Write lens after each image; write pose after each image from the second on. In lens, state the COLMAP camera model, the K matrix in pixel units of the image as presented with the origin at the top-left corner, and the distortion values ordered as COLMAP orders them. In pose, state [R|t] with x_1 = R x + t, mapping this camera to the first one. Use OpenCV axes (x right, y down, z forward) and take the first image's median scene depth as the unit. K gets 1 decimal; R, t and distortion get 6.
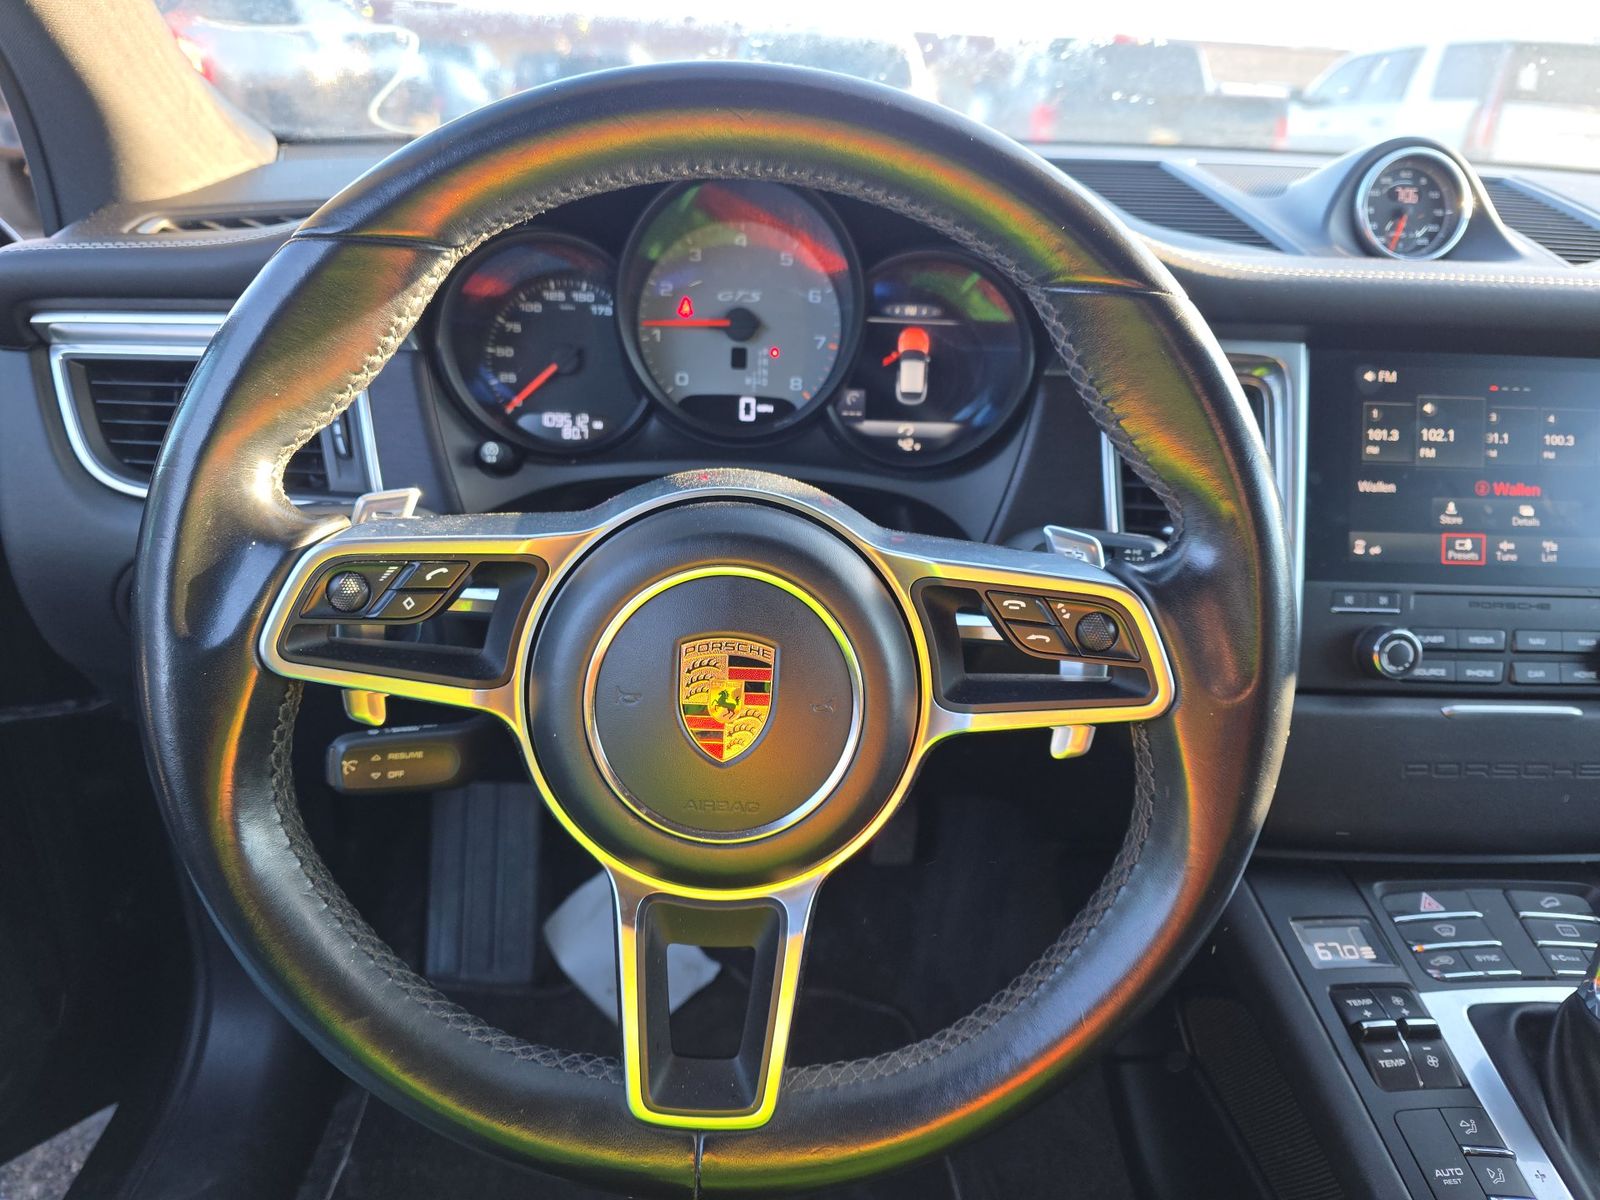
lens RADIAL K [[1083.0, 0, 800.0], [0, 1083.0, 600.0], [0, 0, 1]] dist [0.035130, -0.063580]
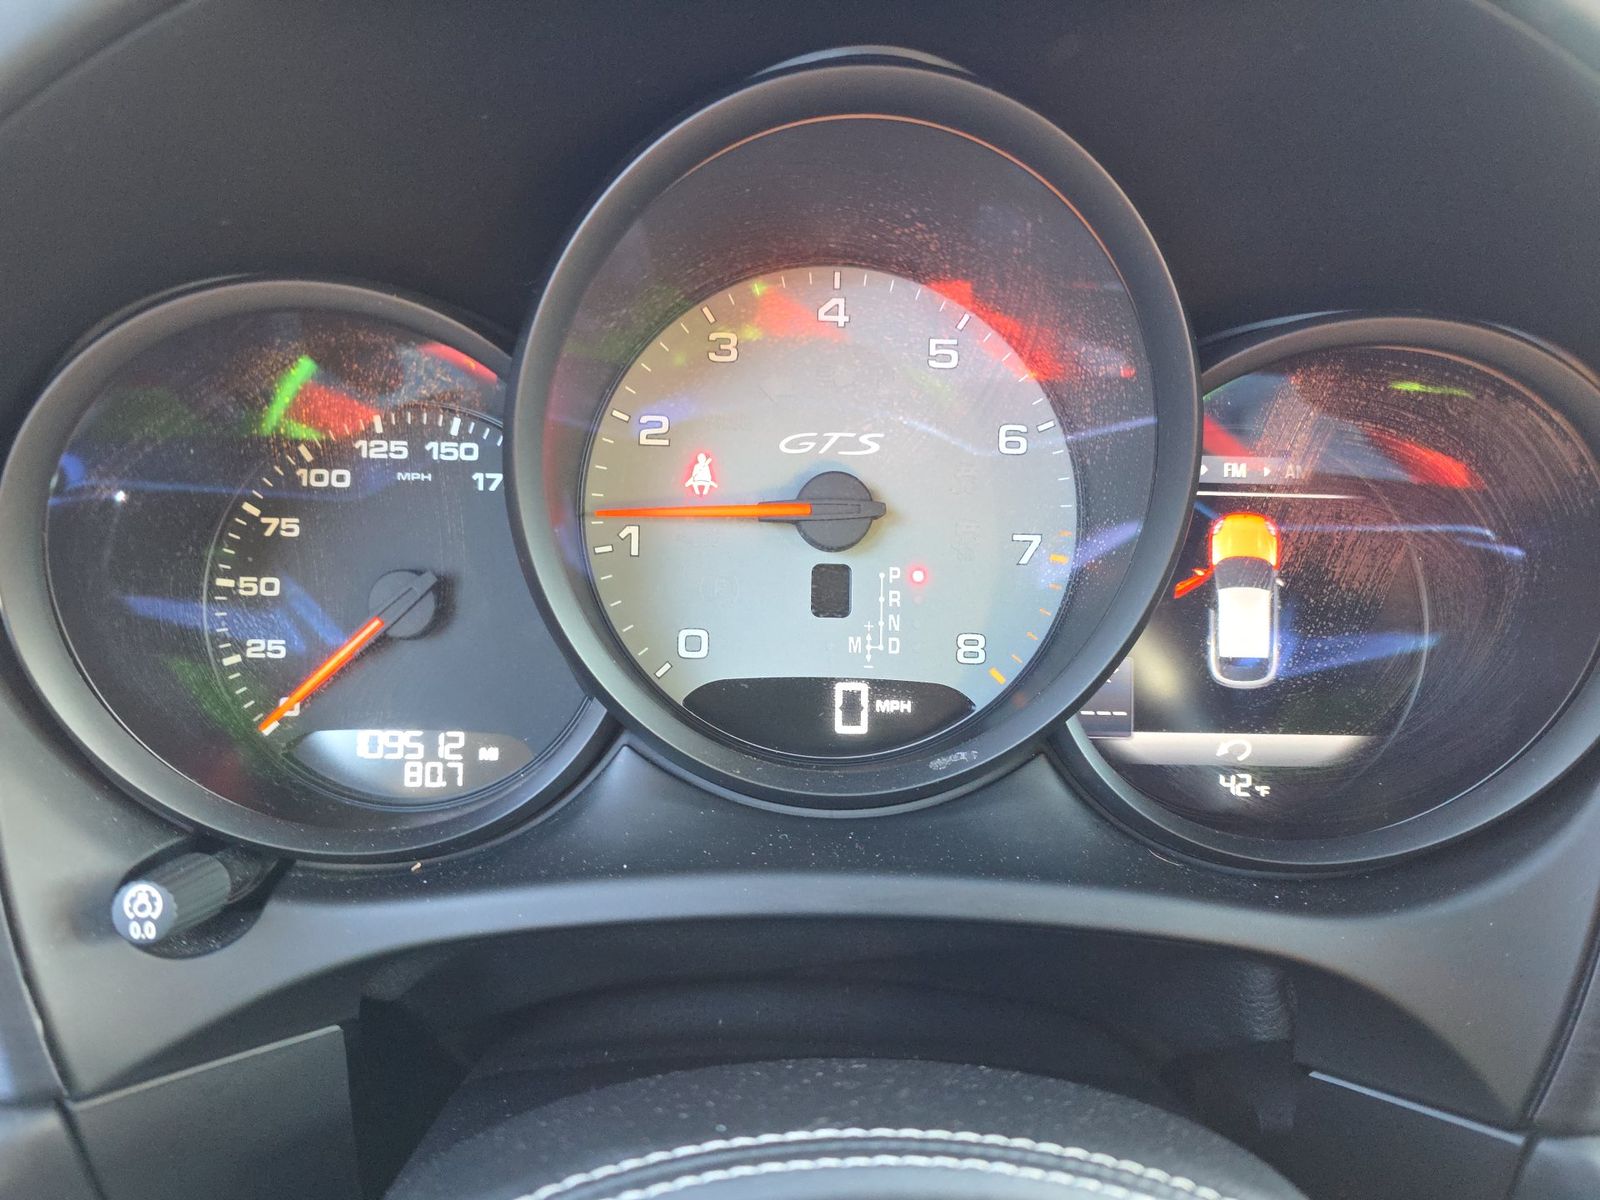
lens RADIAL K [[1083.0, 0, 800.0], [0, 1083.0, 600.0], [0, 0, 1]] dist [0.035130, -0.063580]
pose [[0.999782, -0.018461, 0.009711, -0.071922], [0.019364, 0.994495, -0.102975, -0.176808], [-0.007756, 0.103141, 0.994637, 0.590741]]
